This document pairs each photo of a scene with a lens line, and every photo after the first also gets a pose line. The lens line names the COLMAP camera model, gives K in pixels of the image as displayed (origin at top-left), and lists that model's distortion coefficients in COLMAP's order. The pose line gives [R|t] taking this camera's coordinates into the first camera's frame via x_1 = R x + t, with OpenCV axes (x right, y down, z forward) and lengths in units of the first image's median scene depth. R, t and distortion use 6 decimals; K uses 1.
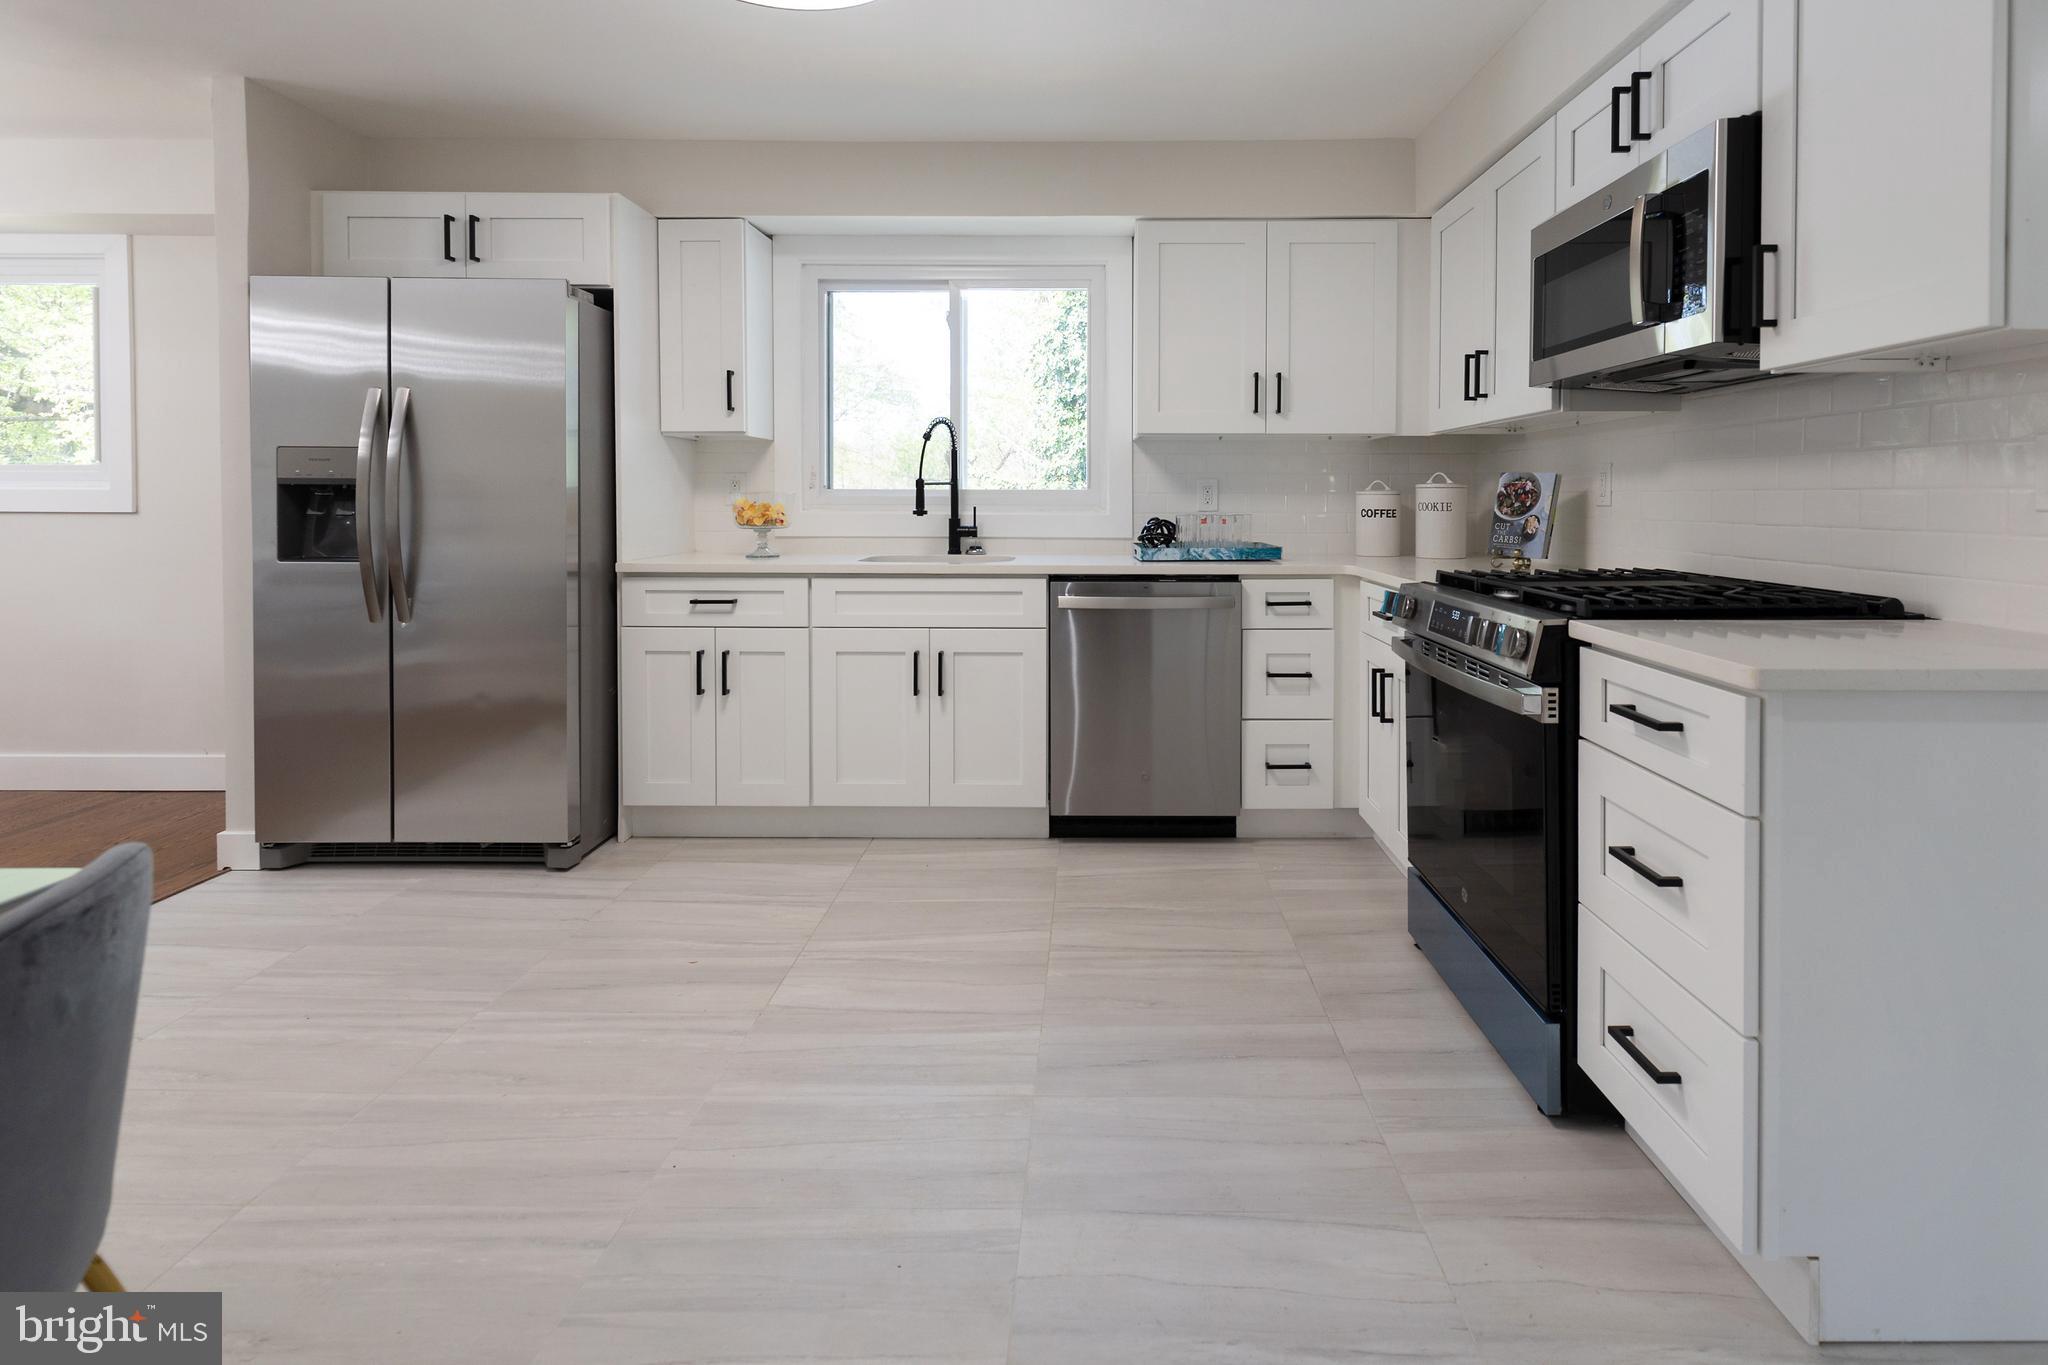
lens RADIAL K [[966.6, 0, 994.6], [0, 966.6, 529.3], [0, 0, 1]] dist [0.004677, -0.001534]
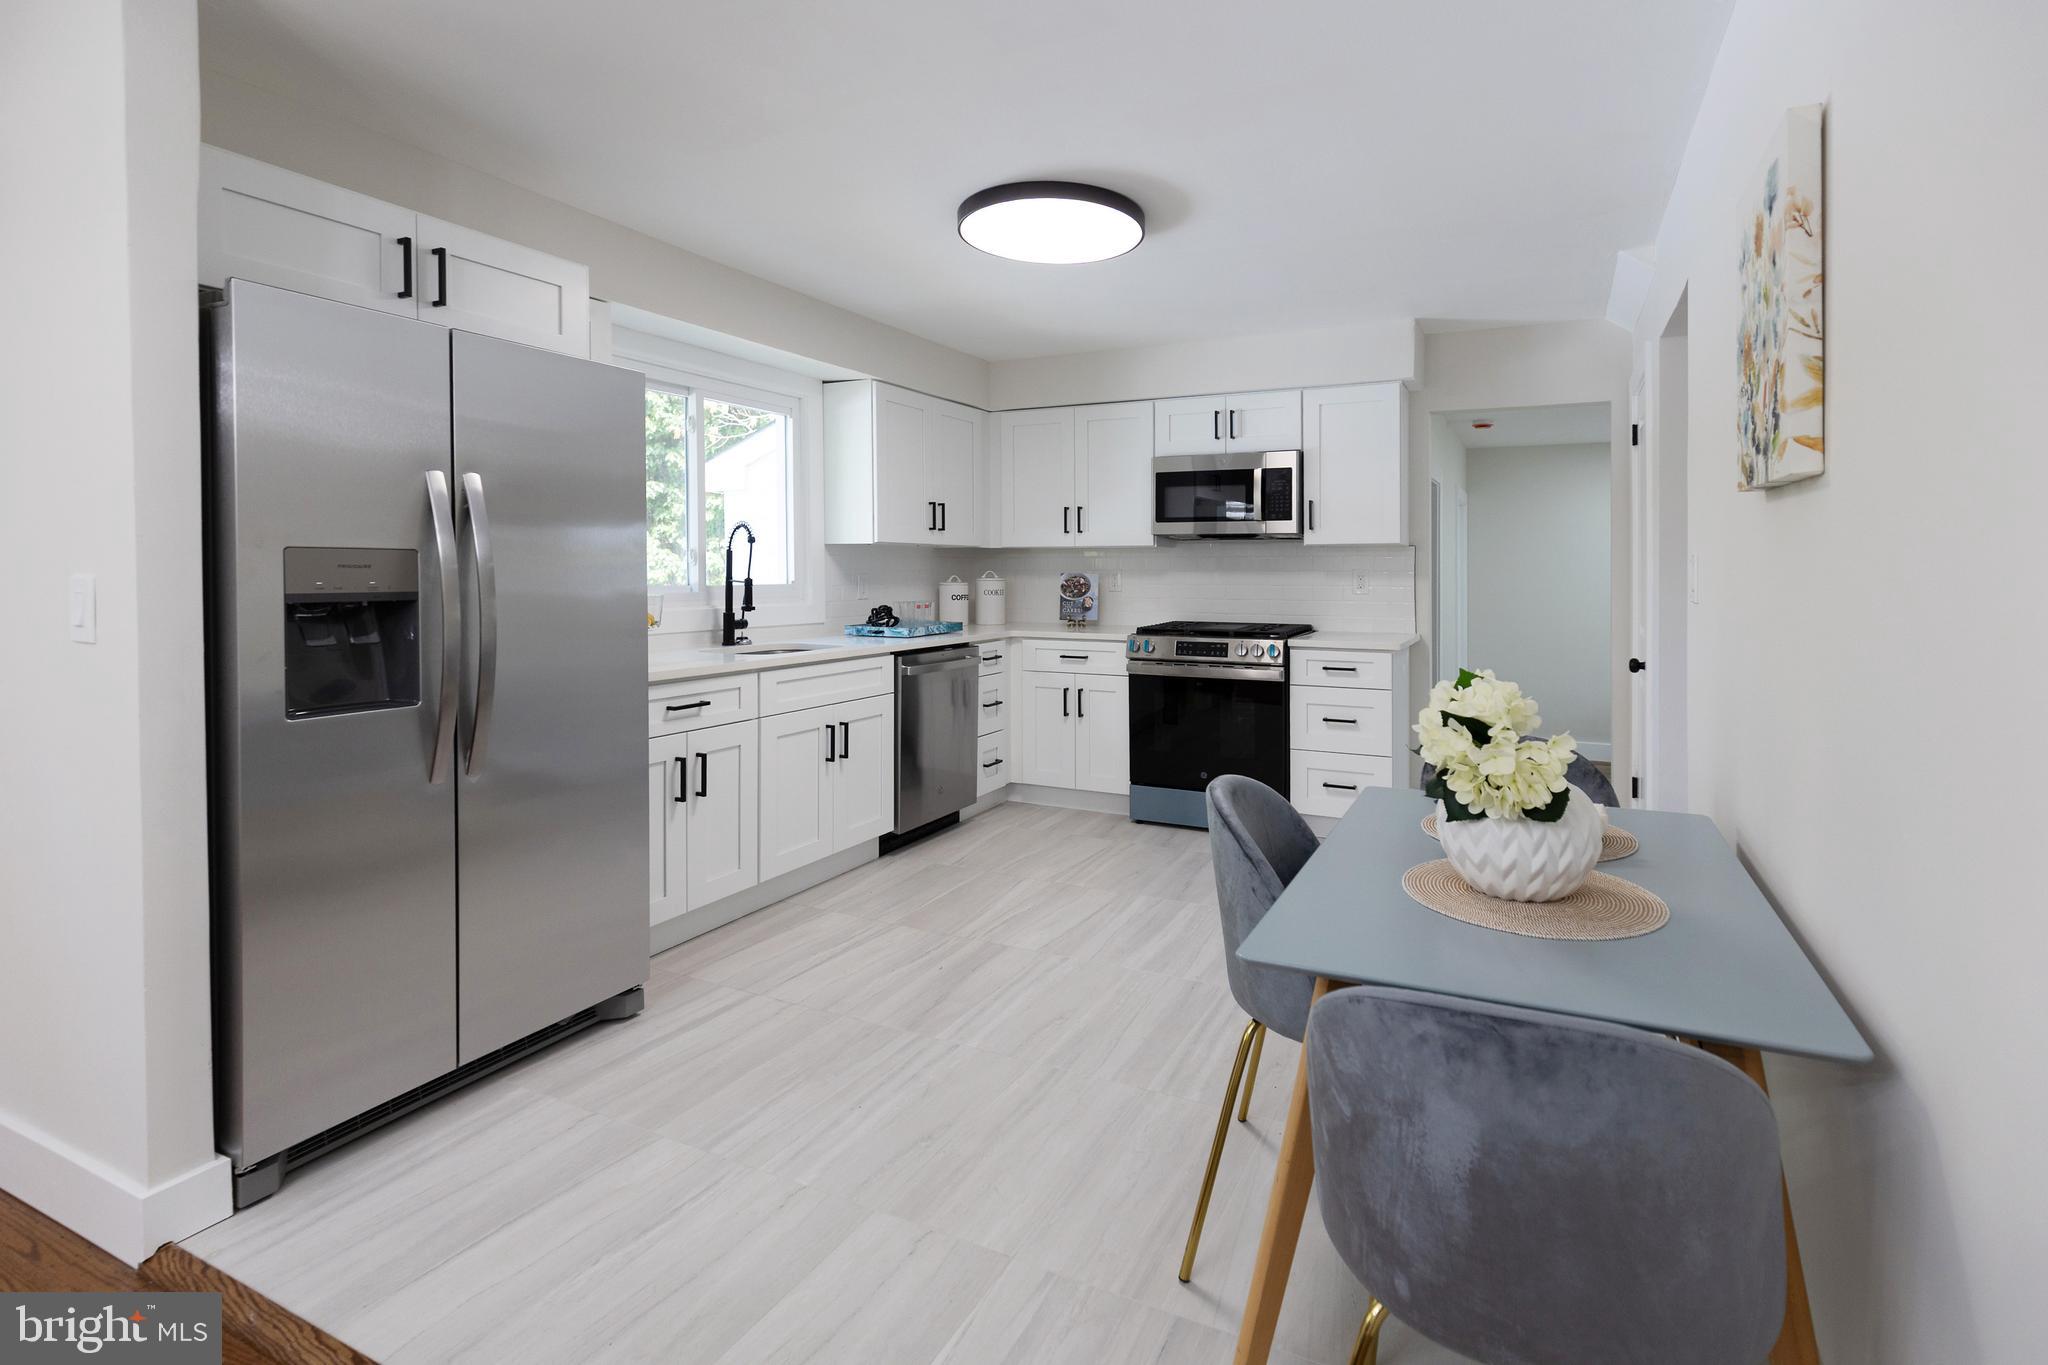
lens RADIAL K [[941.2, 0, 1102.9], [0, 941.2, 590.8], [0, 0, 1]] dist [0.000897, -0.000211]
pose [[0.425074, -0.021115, 0.904912, -1.002438], [0.031498, 0.999467, 0.008526, -0.038686], [-0.904610, 0.024878, 0.425513, 0.204525]]
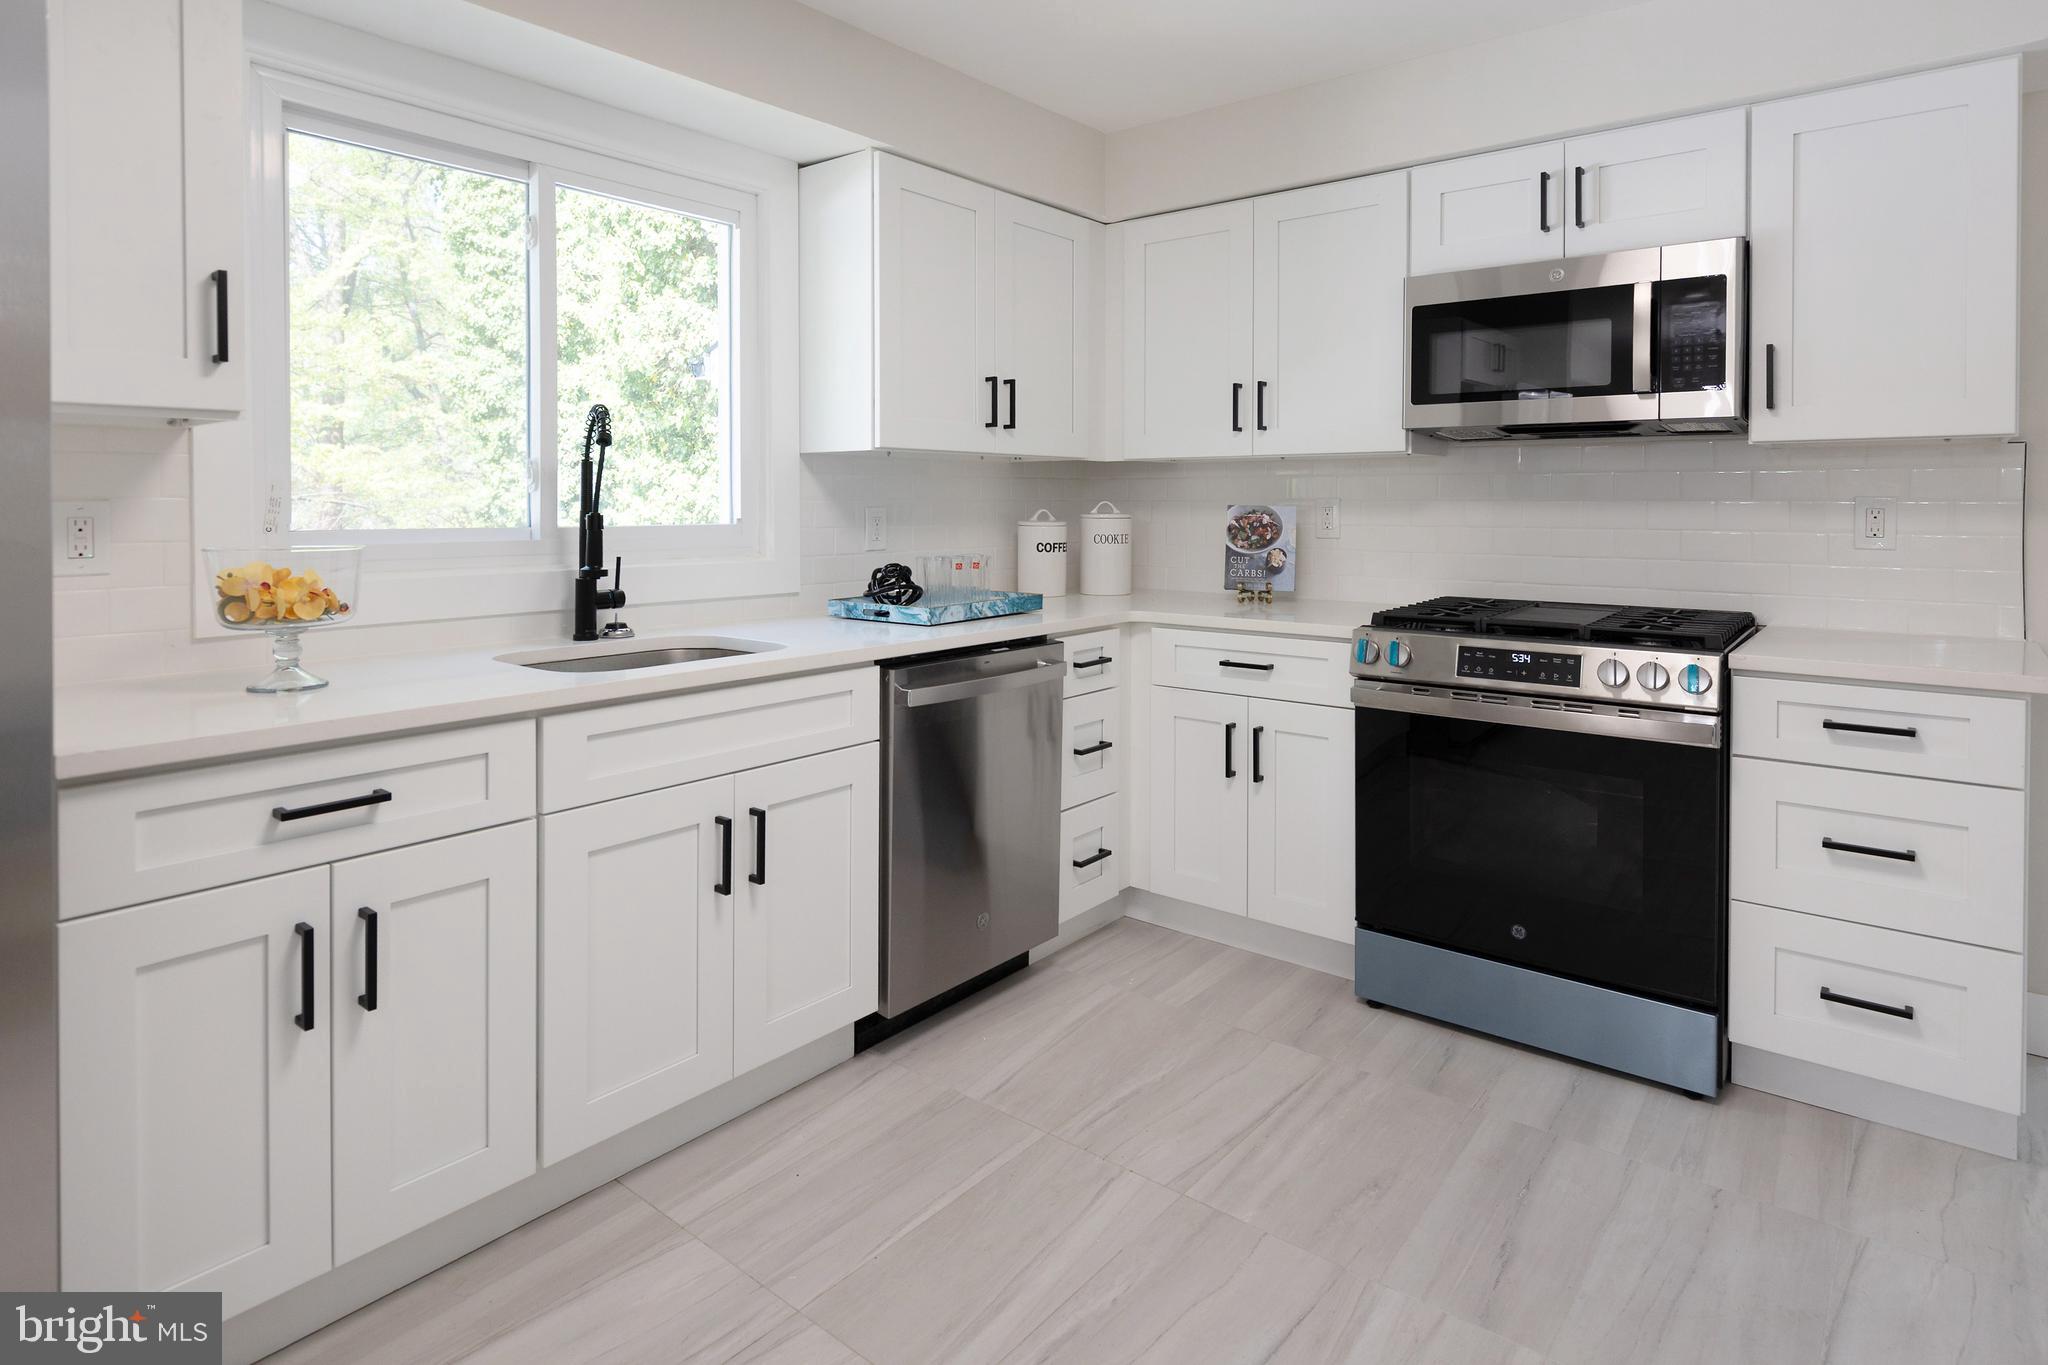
lens RADIAL K [[1153.5, 0, 1054.3], [0, 1153.5, 546.7], [0, 0, 1]] dist [-0.001924, -0.000789]
pose [[0.610109, -0.031544, 0.791689, -0.509700], [0.028799, 0.999430, 0.017627, -0.042183], [-0.791794, 0.012045, 0.610670, 0.431699]]
